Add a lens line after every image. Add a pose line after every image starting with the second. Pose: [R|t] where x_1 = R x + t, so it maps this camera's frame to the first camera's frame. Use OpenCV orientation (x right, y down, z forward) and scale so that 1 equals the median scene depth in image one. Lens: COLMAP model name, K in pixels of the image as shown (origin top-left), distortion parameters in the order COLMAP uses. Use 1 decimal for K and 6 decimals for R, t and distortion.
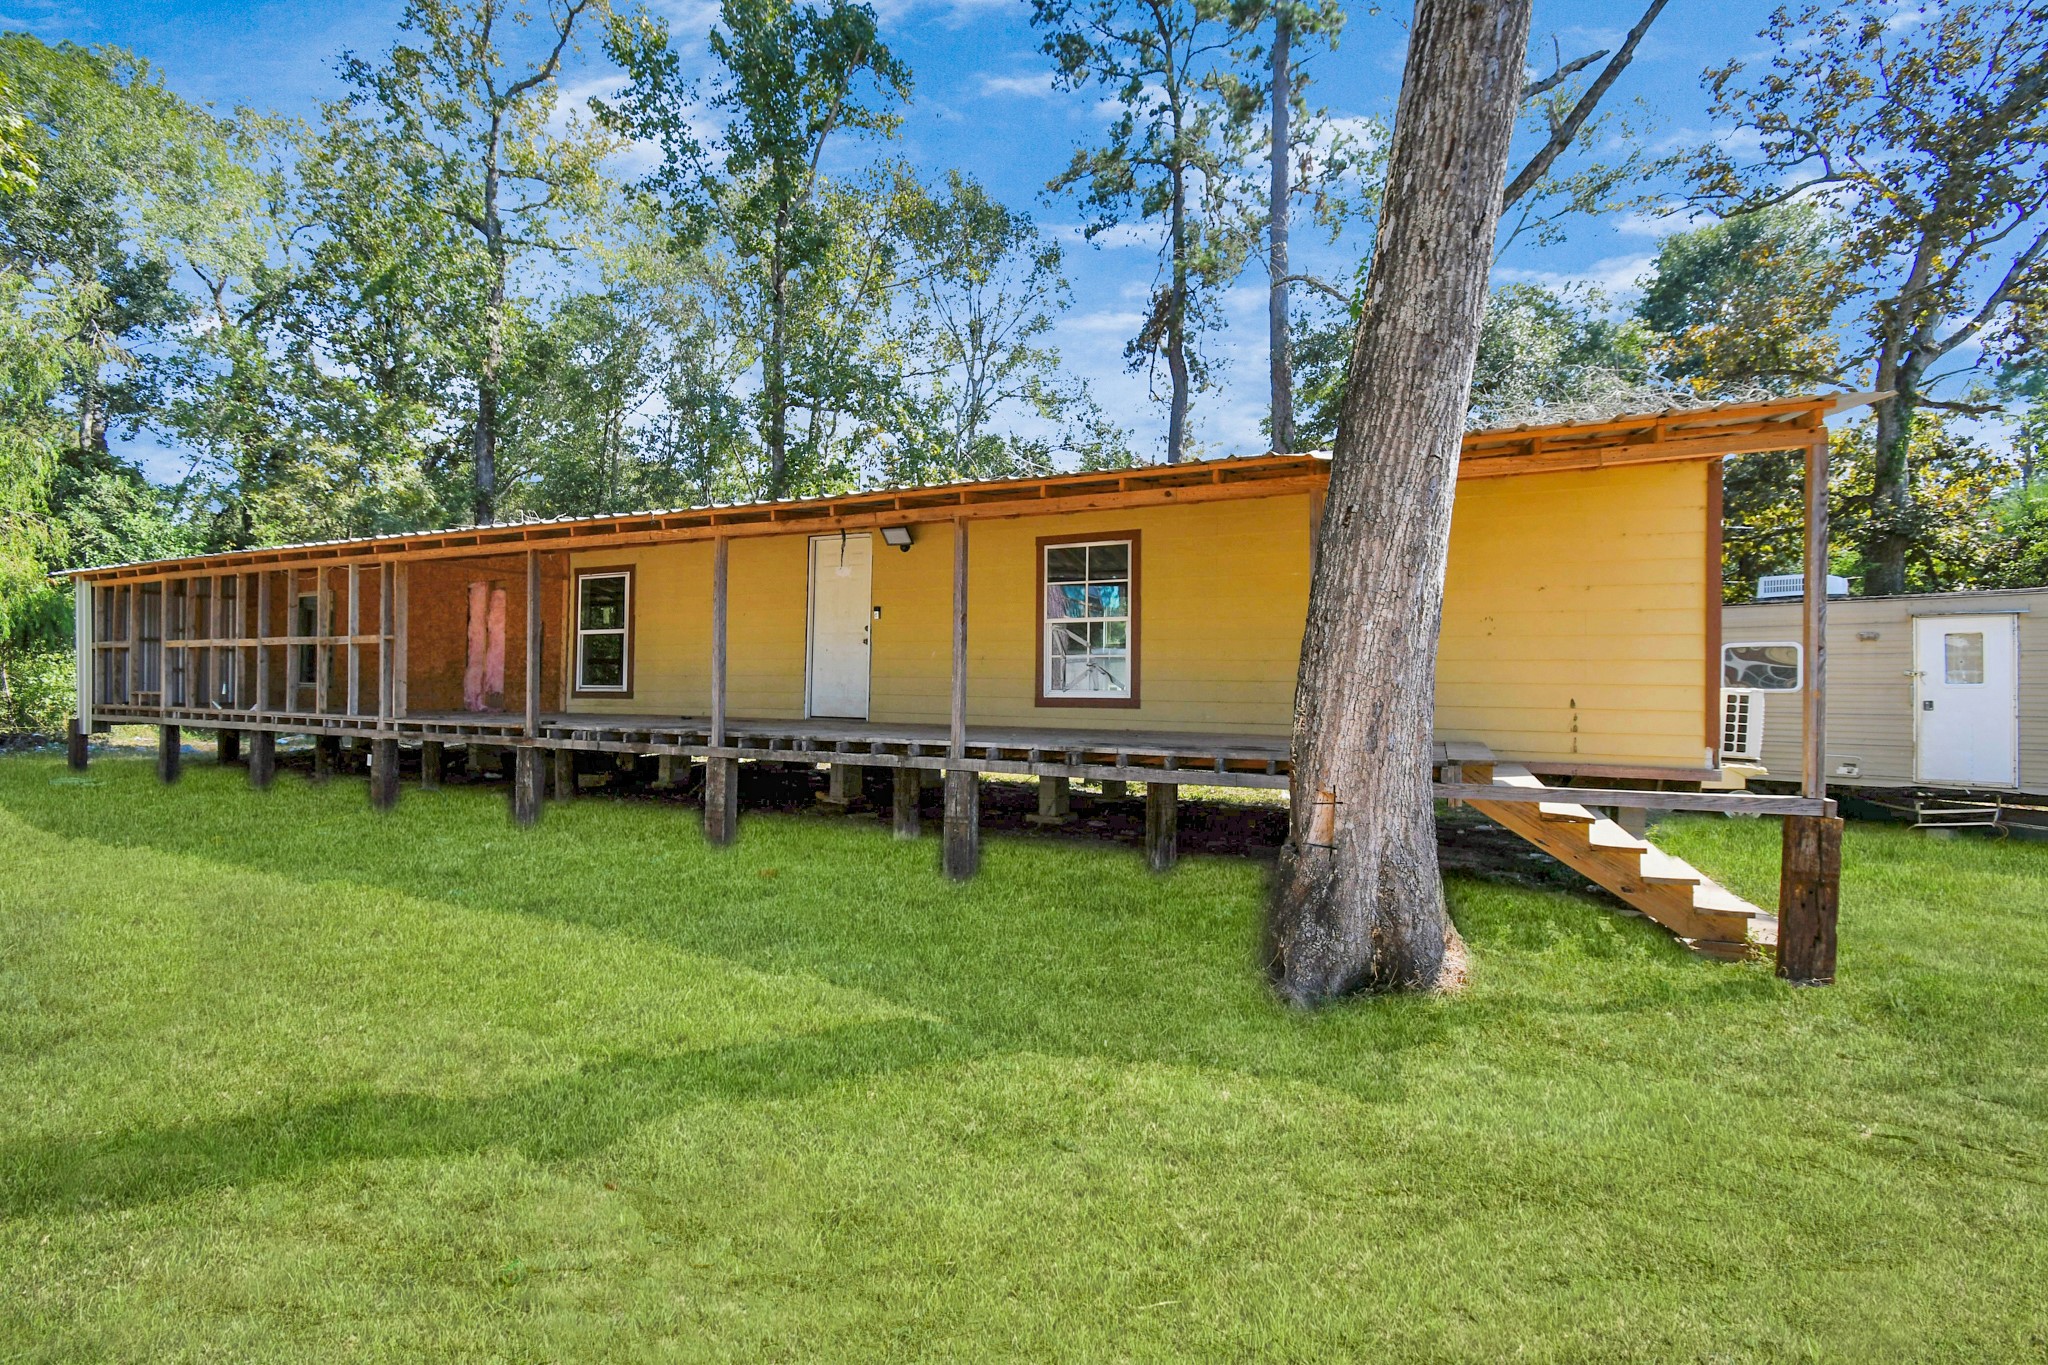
lens RADIAL K [[930.8, 0, 1025.1], [0, 930.8, 689.7], [0, 0, 1]] dist [-0.016608, -0.001648]
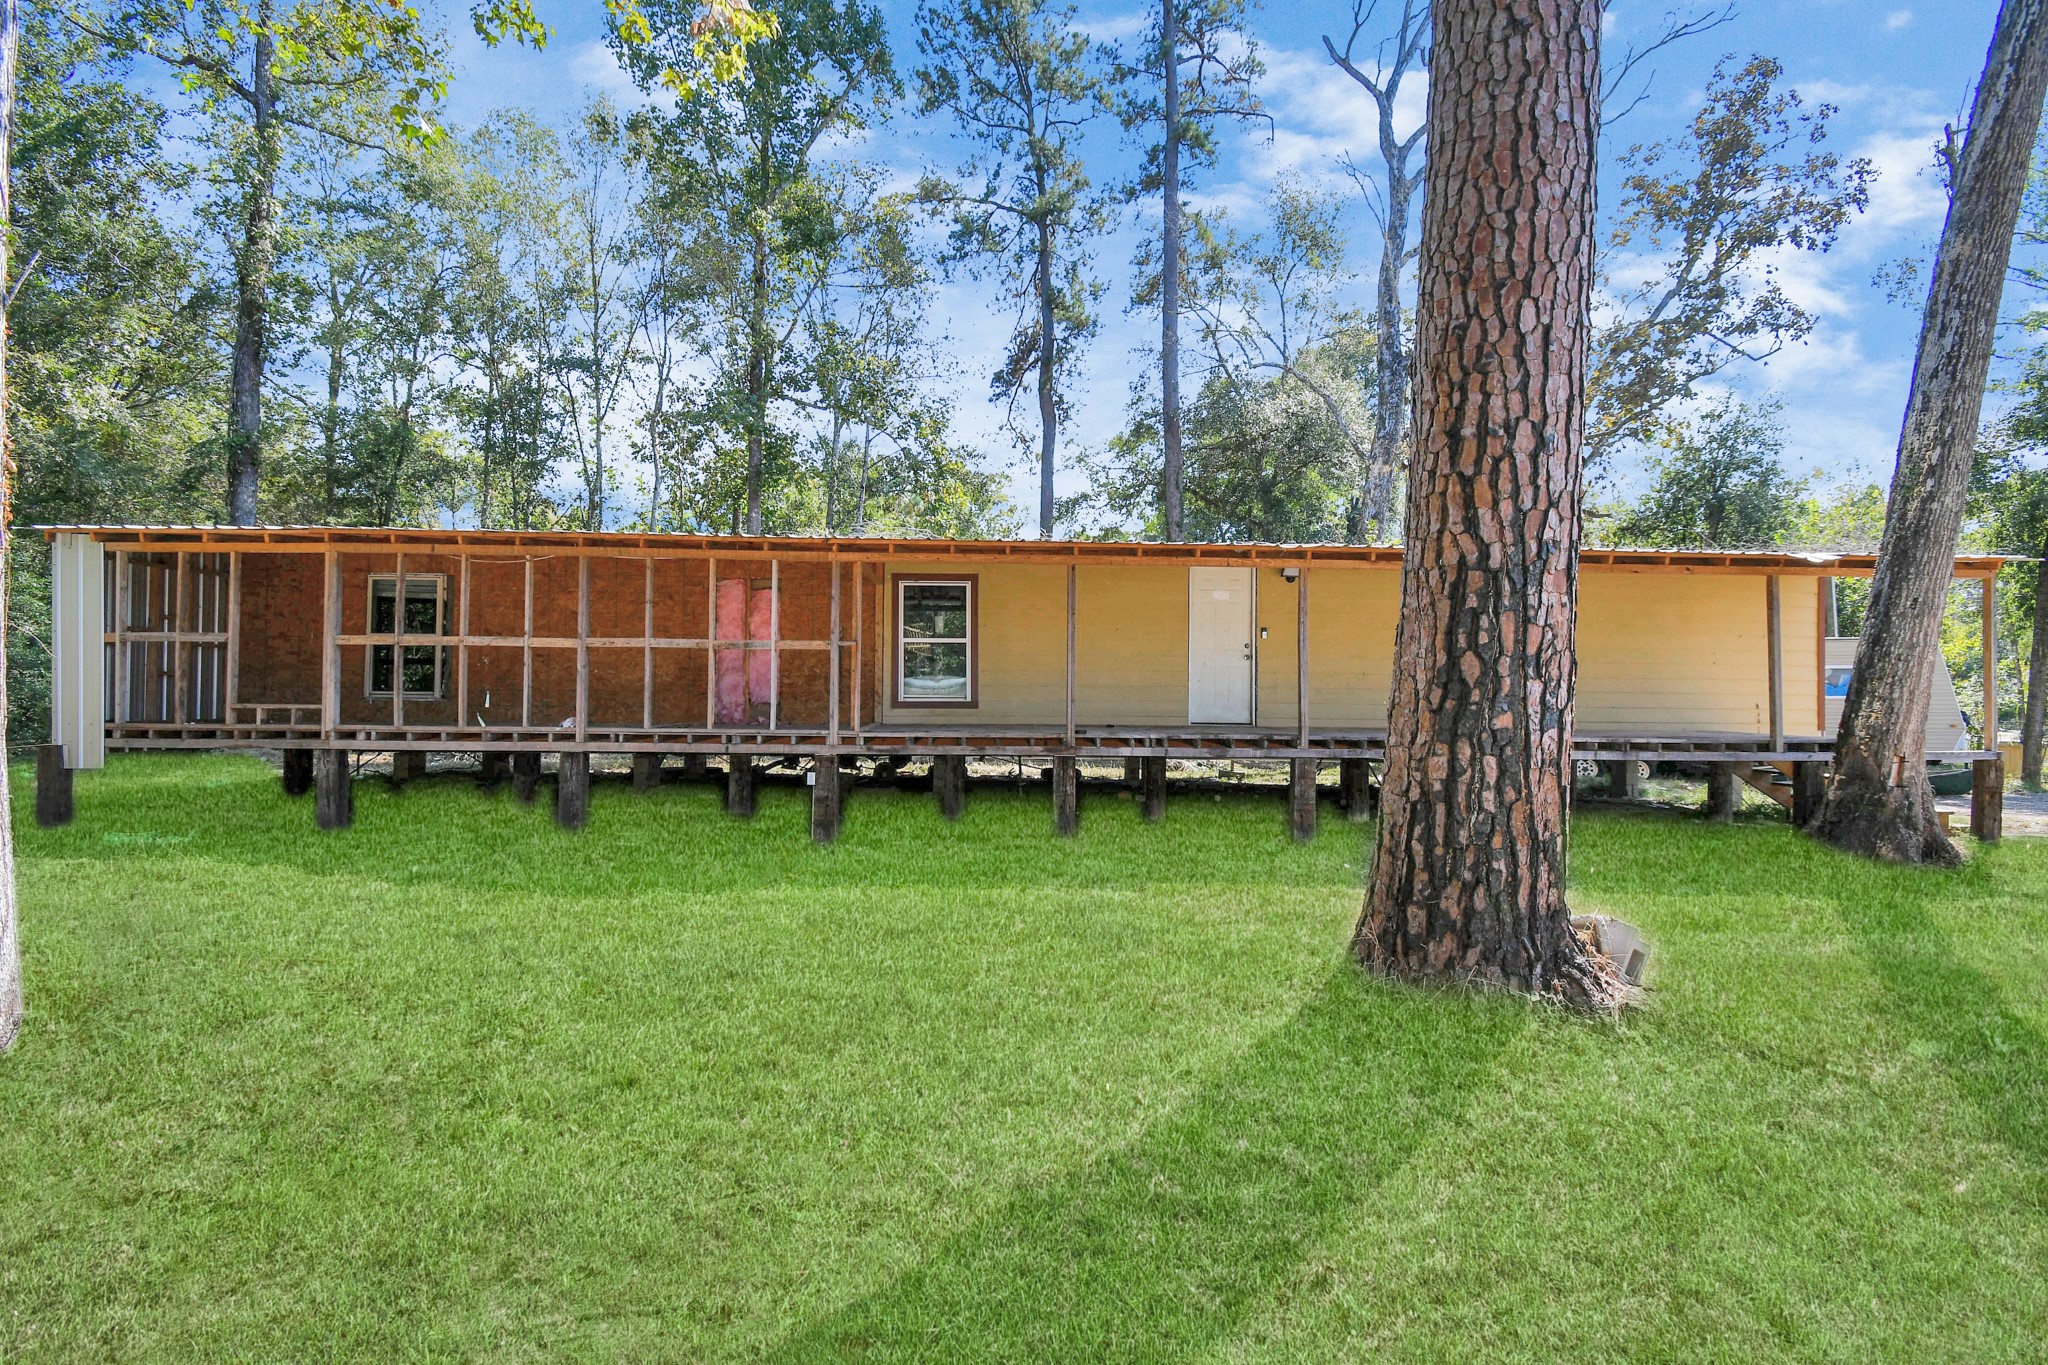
lens RADIAL K [[930.8, 0, 1027.4], [0, 930.8, 678.2], [0, 0, 1]] dist [-0.016608, -0.001648]
pose [[0.886601, 0.007628, 0.462473, -0.921879], [0.001478, 0.999812, -0.019325, -0.003811], [-0.462533, 0.017818, 0.886423, 0.096710]]
